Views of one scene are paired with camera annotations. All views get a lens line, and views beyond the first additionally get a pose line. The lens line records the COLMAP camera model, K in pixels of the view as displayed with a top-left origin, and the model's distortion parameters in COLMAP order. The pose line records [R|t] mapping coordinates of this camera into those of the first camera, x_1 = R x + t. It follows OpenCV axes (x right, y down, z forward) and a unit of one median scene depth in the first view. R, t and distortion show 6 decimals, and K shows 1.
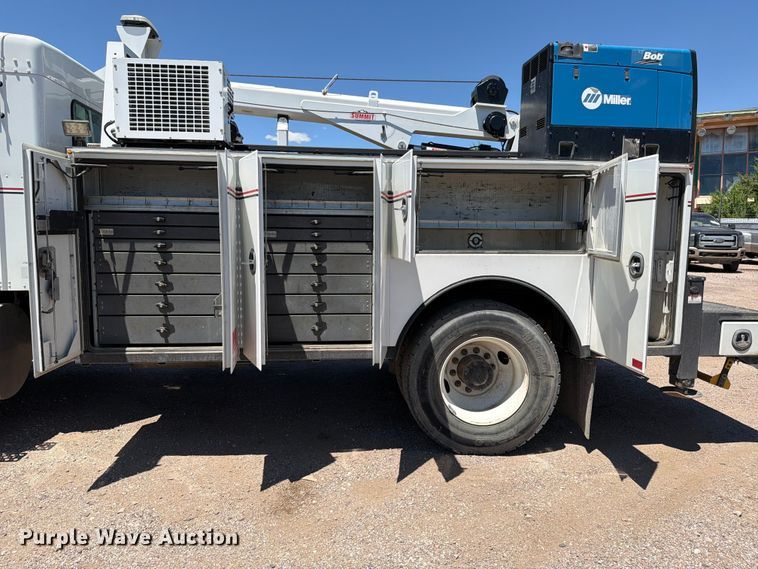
lens RADIAL K [[538.9, 0, 377.0], [0, 538.9, 285.6], [0, 0, 1]] dist [0.052776, -0.074118]
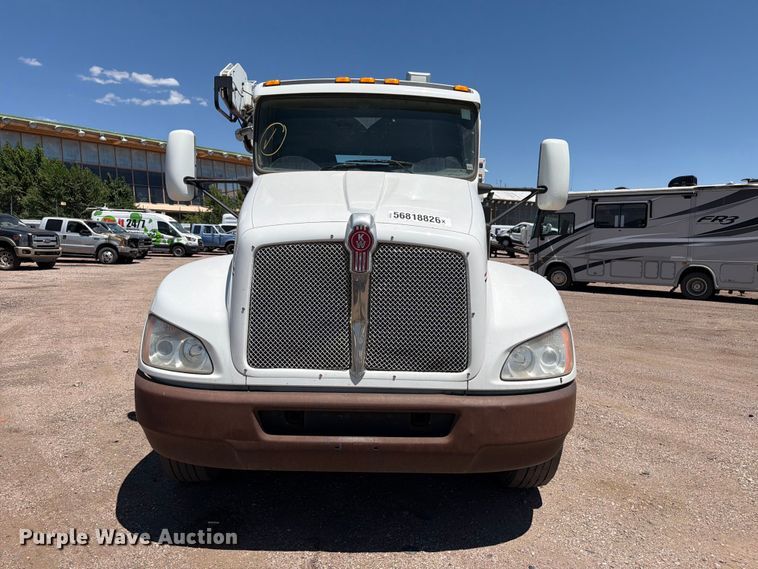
lens RADIAL K [[538.9, 0, 378.3], [0, 538.9, 289.3], [0, 0, 1]] dist [0.052776, -0.074118]
pose [[0.100943, -0.098135, 0.990040, -2.005399], [0.079070, 0.992767, 0.090344, -0.148911], [-0.991745, 0.069163, 0.107973, 1.007144]]
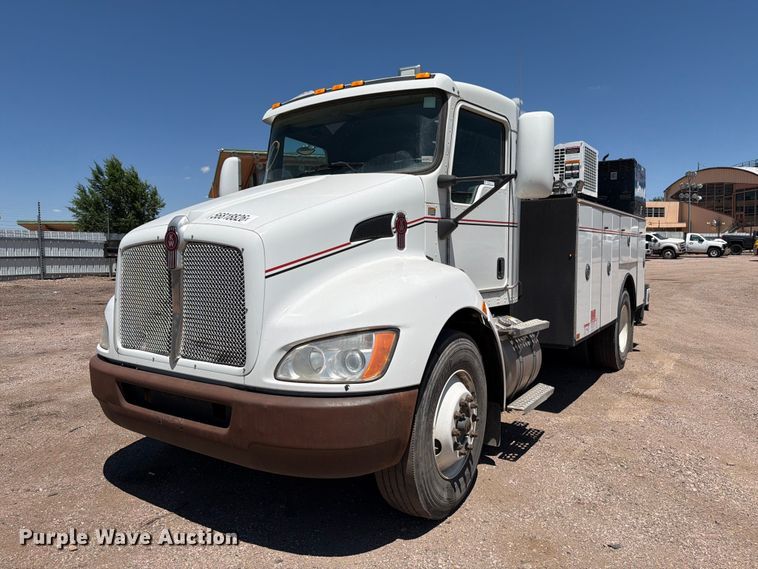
lens RADIAL K [[538.9, 0, 382.1], [0, 538.9, 289.0], [0, 0, 1]] dist [0.052776, -0.074118]
pose [[0.646400, -0.070715, 0.759715, -1.730144], [0.090413, 0.995780, 0.015761, -0.068219], [-0.757623, 0.058500, 0.650065, 0.385730]]
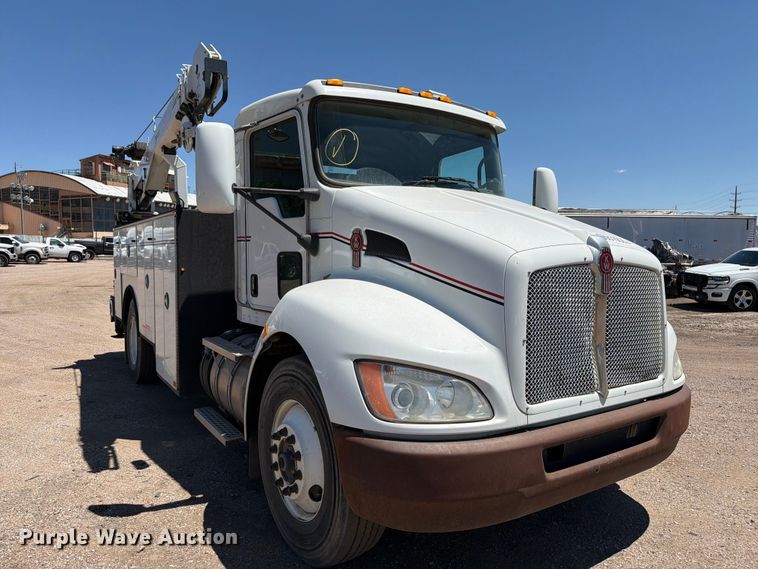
lens RADIAL K [[538.9, 0, 383.2], [0, 538.9, 285.4], [0, 0, 1]] dist [0.052776, -0.074118]
pose [[-0.446074, -0.067551, 0.892443, -1.829904], [0.078799, 0.990311, 0.114345, -0.222885], [-0.891520, 0.121330, -0.436429, 1.652777]]
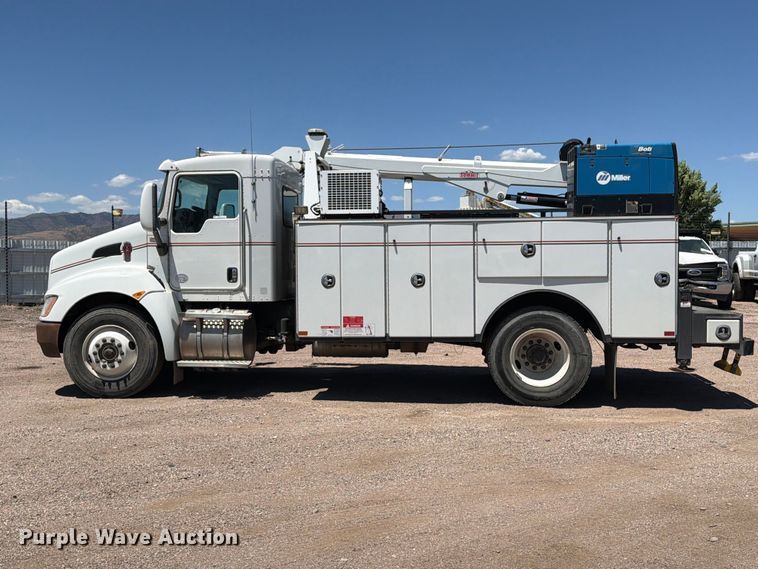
lens RADIAL K [[815.1, 0, 374.4], [0, 815.1, 287.8], [0, 0, 1]] dist [0.072301, 0.000000]
pose [[0.980802, -0.012352, -0.194615, 0.186526], [-0.002162, 0.997242, -0.074193, 0.147411], [0.194994, 0.073189, 0.978070, -1.364160]]
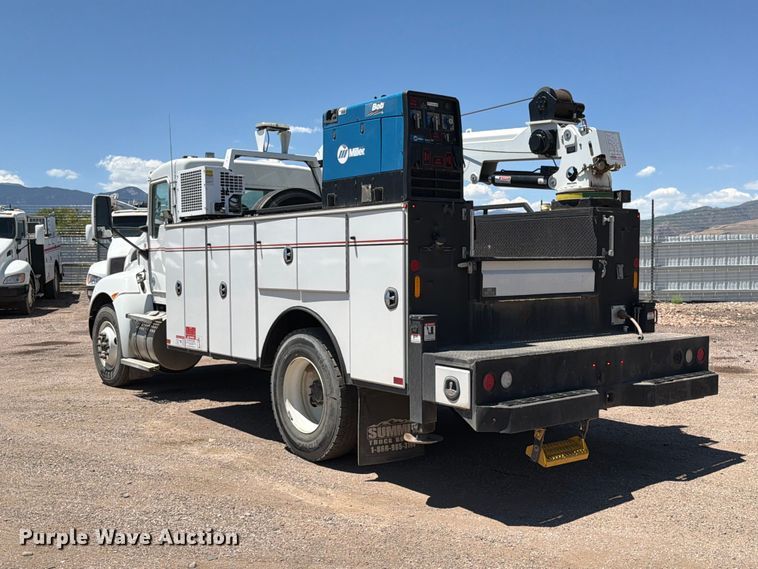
lens RADIAL K [[815.1, 0, 380.6], [0, 815.1, 289.1], [0, 0, 1]] dist [0.072301, 0.000000]
pose [[0.521877, 0.013946, -0.852907, 1.771237], [-0.070576, 0.997144, -0.026880, -0.019526], [0.850096, 0.074223, 0.521371, 0.180272]]
